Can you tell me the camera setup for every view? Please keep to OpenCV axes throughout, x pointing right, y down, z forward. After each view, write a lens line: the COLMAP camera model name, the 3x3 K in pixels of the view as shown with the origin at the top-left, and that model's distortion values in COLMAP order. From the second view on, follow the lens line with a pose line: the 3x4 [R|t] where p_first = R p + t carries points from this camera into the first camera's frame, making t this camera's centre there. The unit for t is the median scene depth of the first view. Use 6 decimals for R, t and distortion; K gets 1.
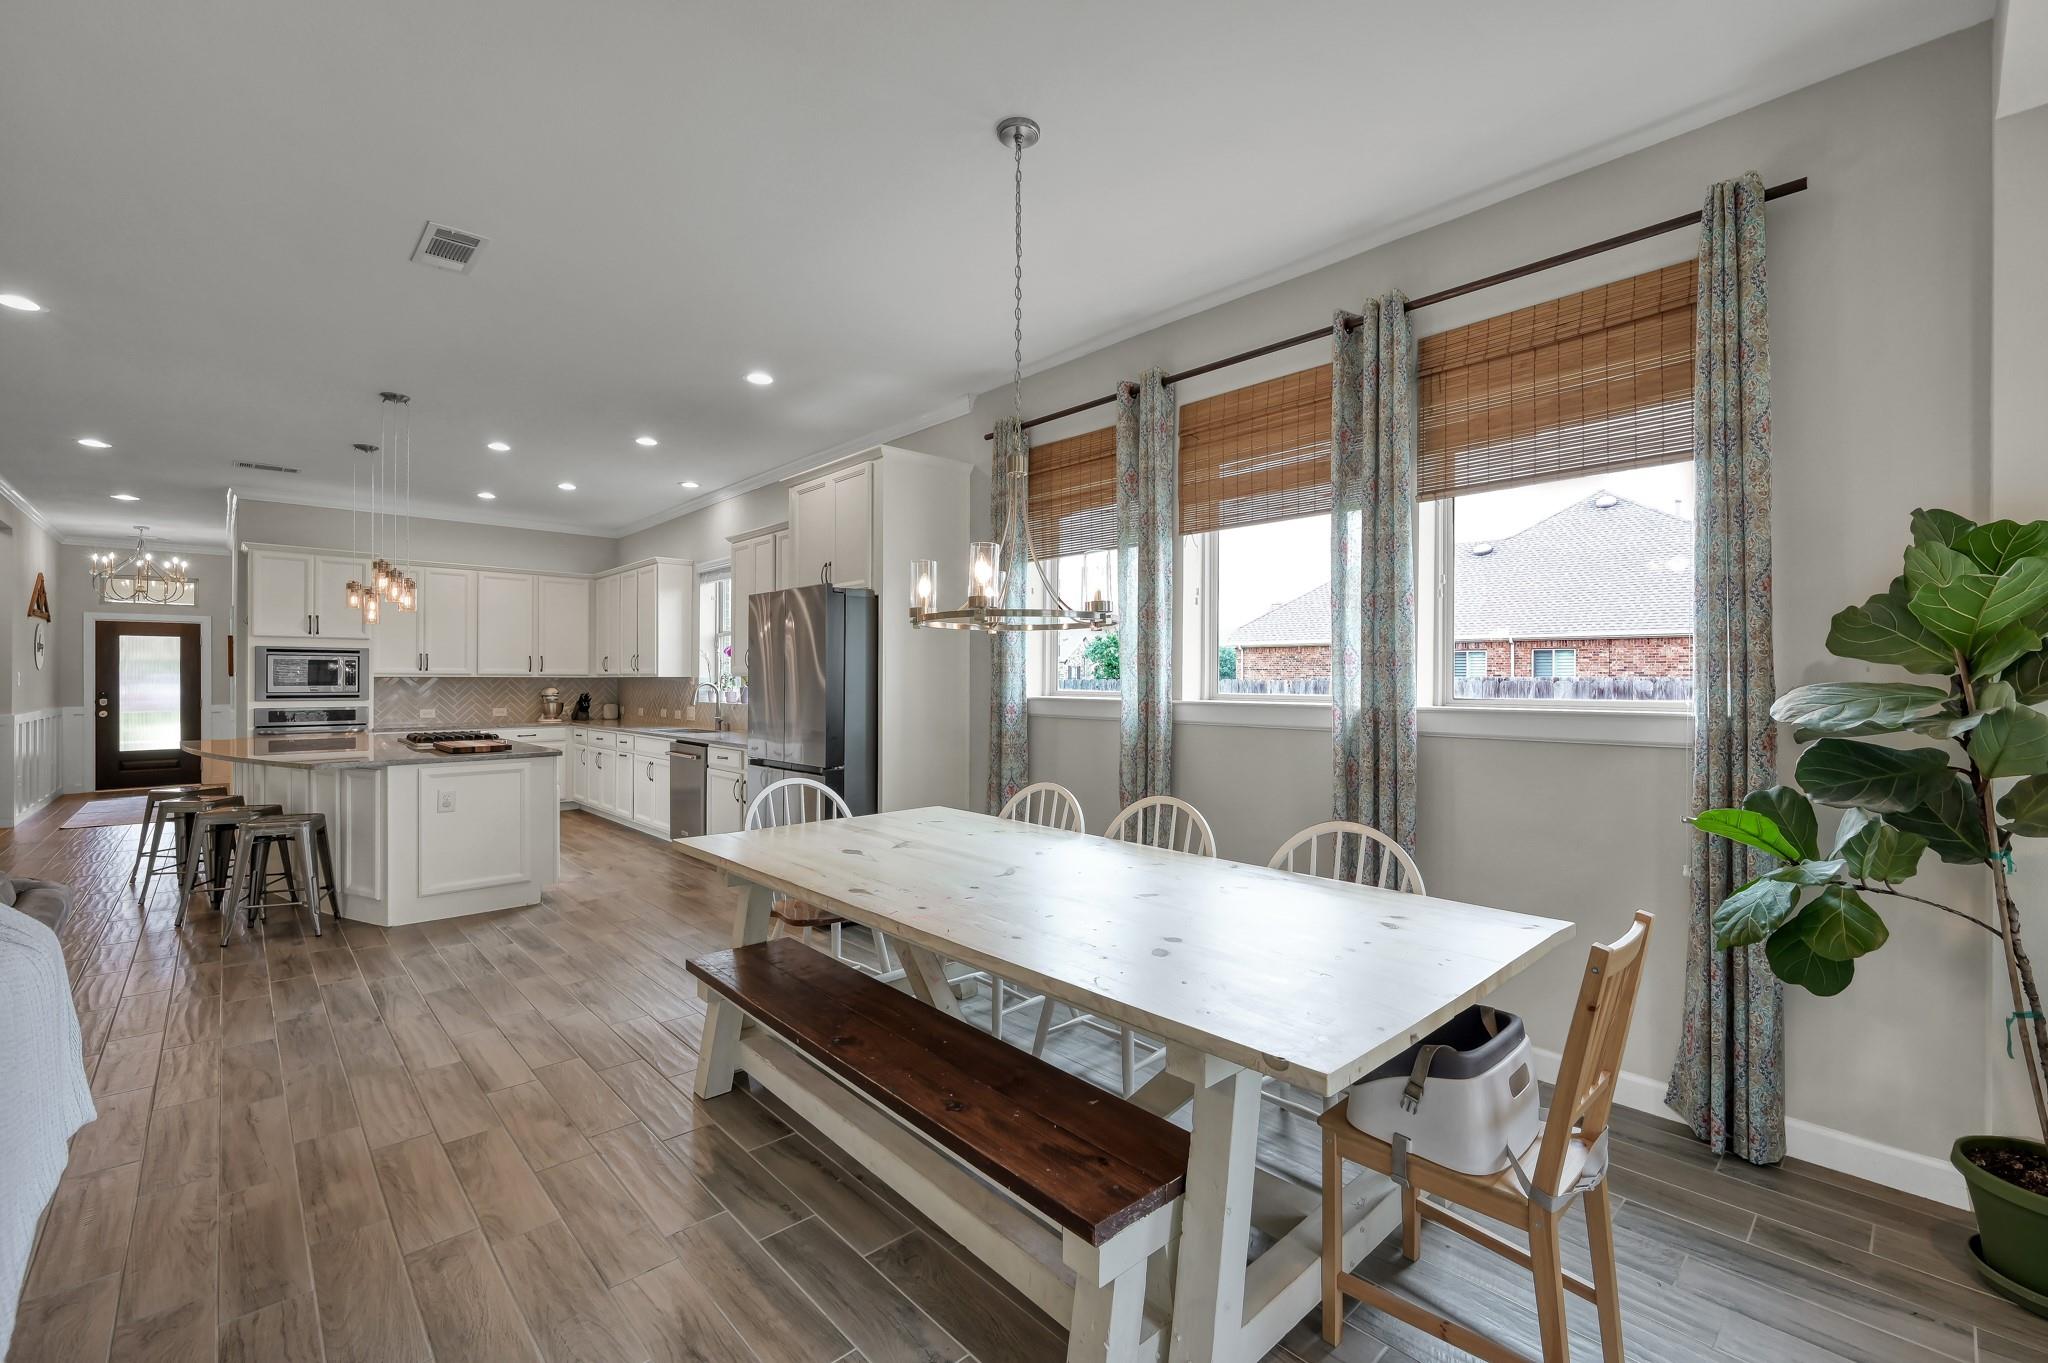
lens RADIAL K [[858.4, 0, 1021.9], [0, 858.4, 678.2], [0, 0, 1]] dist [-0.000986, 0.000063]
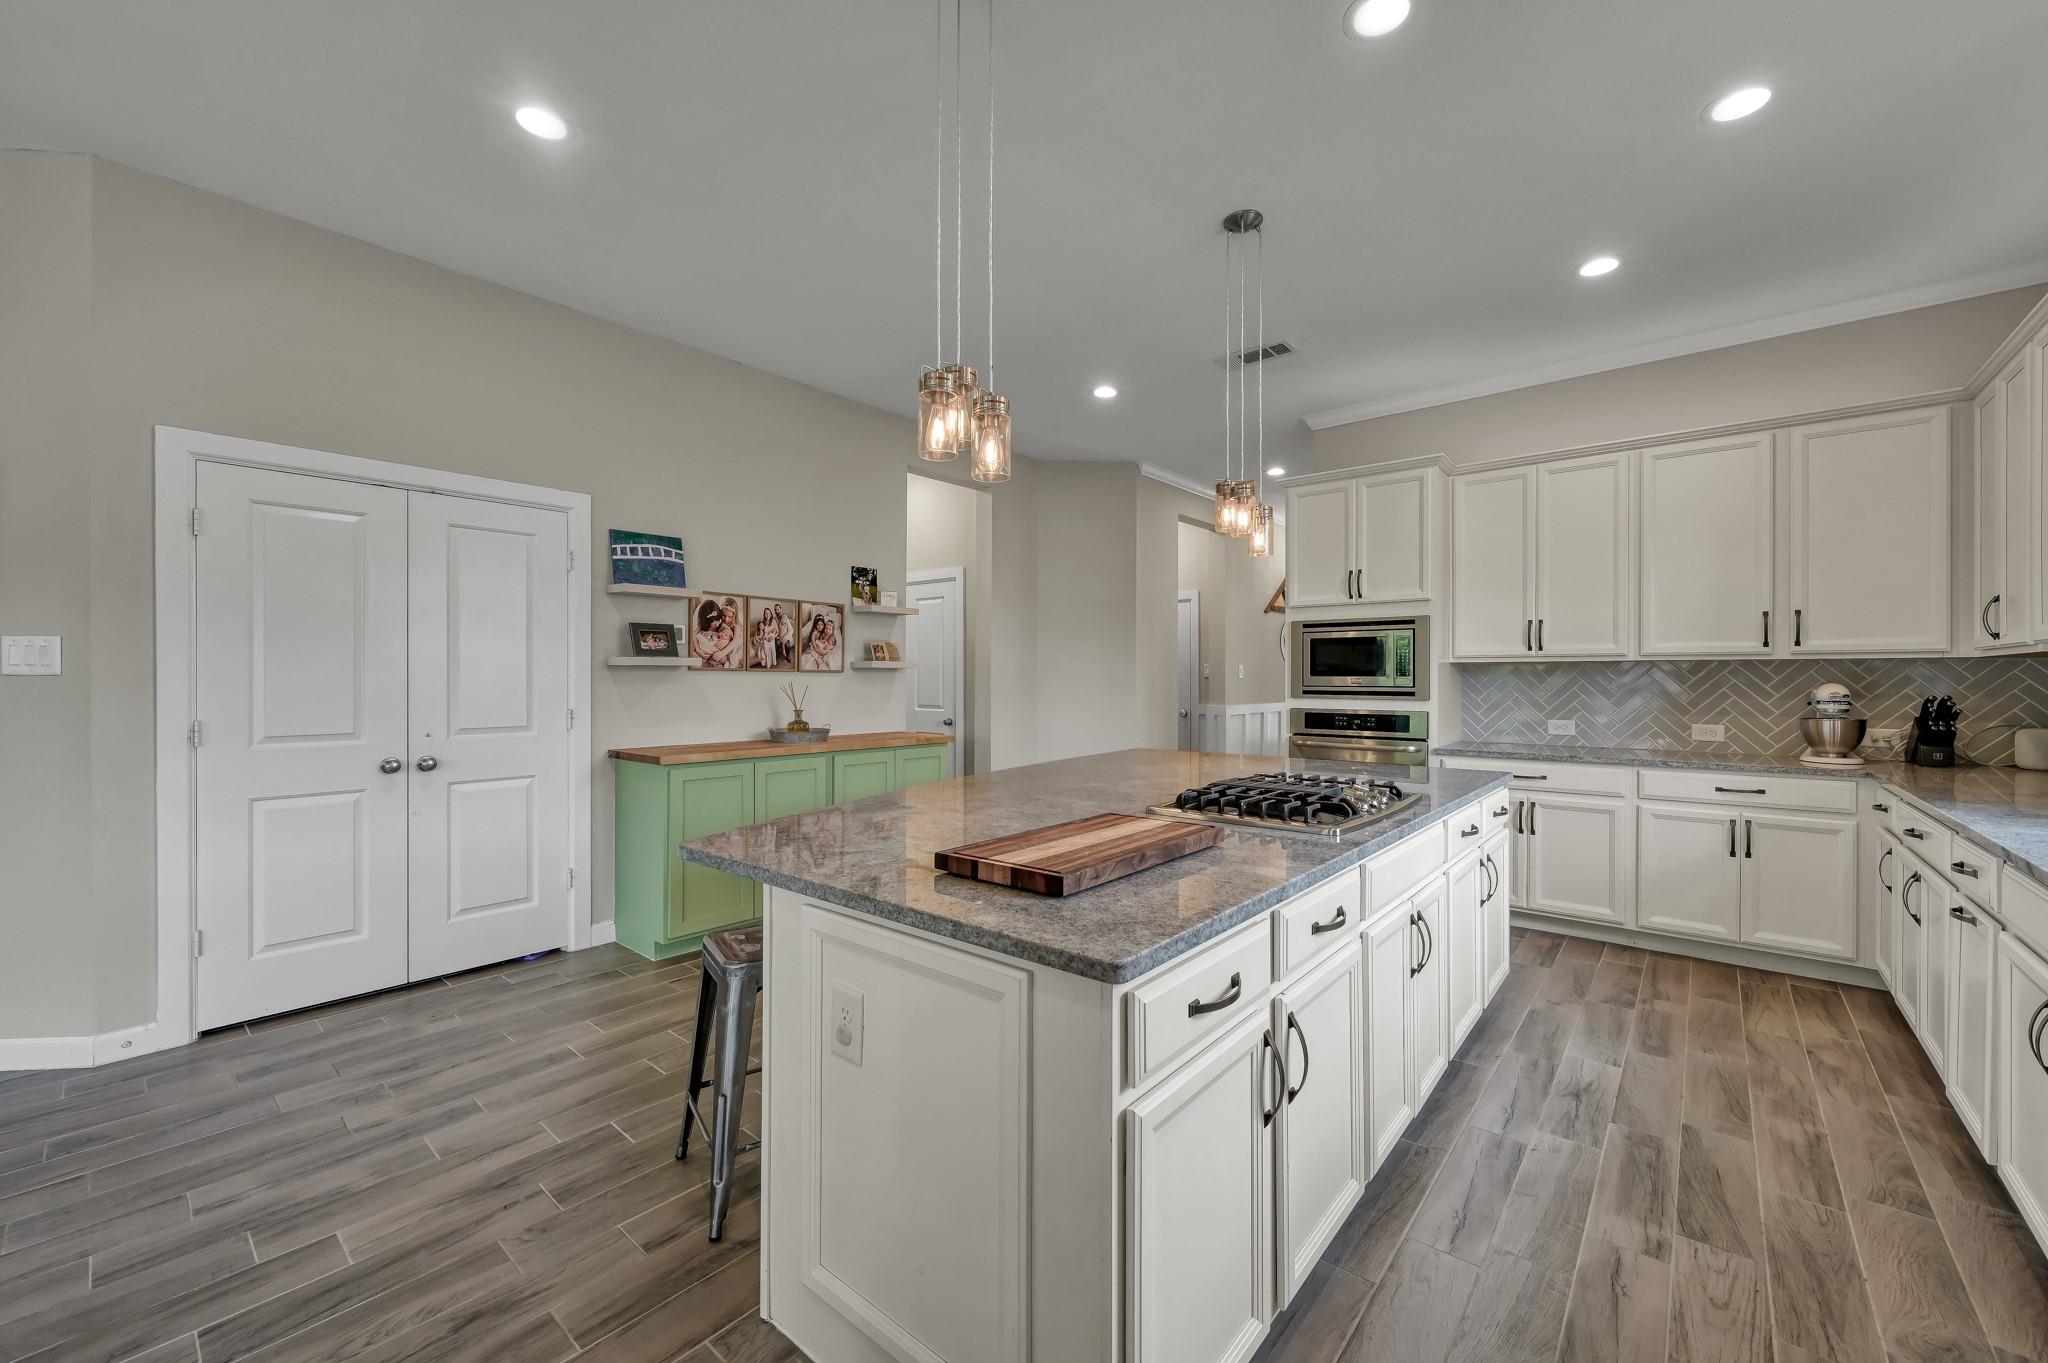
lens RADIAL K [[804.8, 0, 1024.9], [0, 804.8, 678.2], [0, 0, 1]] dist [-0.001193, 0.000317]
pose [[0.116907, -0.001114, -0.993142, -0.218700], [0.001452, 0.999998, -0.000951, 0.009290], [0.993142, -0.001331, 0.116909, 0.613206]]
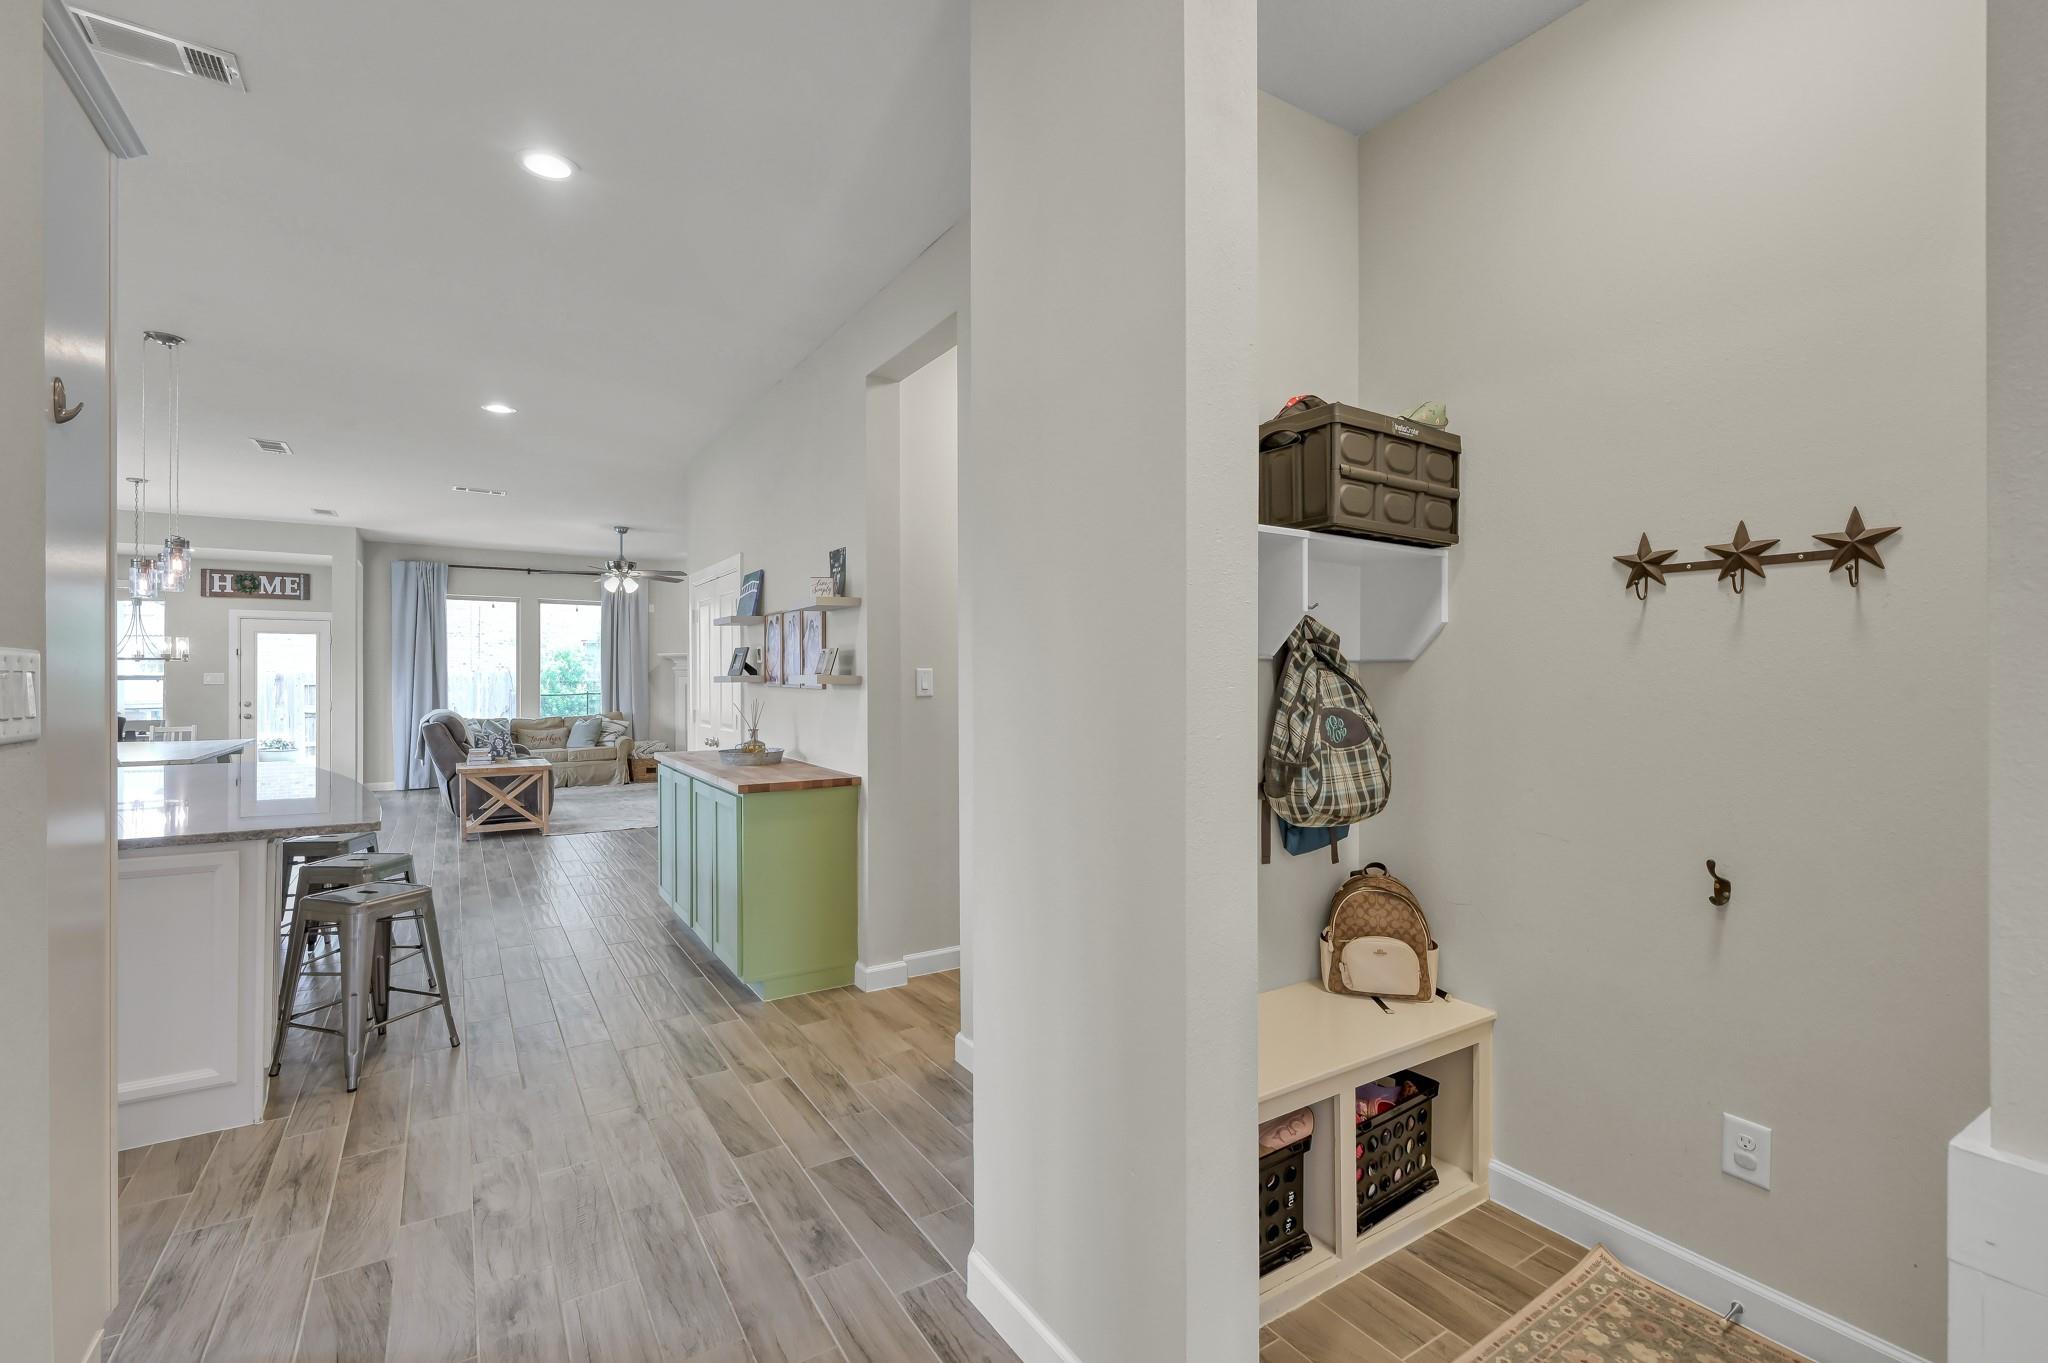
lens RADIAL K [[894.4, 0, 1024.3], [0, 894.4, 677.6], [0, 0, 1]] dist [-0.000629, -0.000152]
pose [[-0.984166, -0.001477, 0.177245, -1.051924], [-0.001717, 0.999998, -0.001202, -0.002290], [-0.177243, -0.001487, -0.984166, 1.054273]]
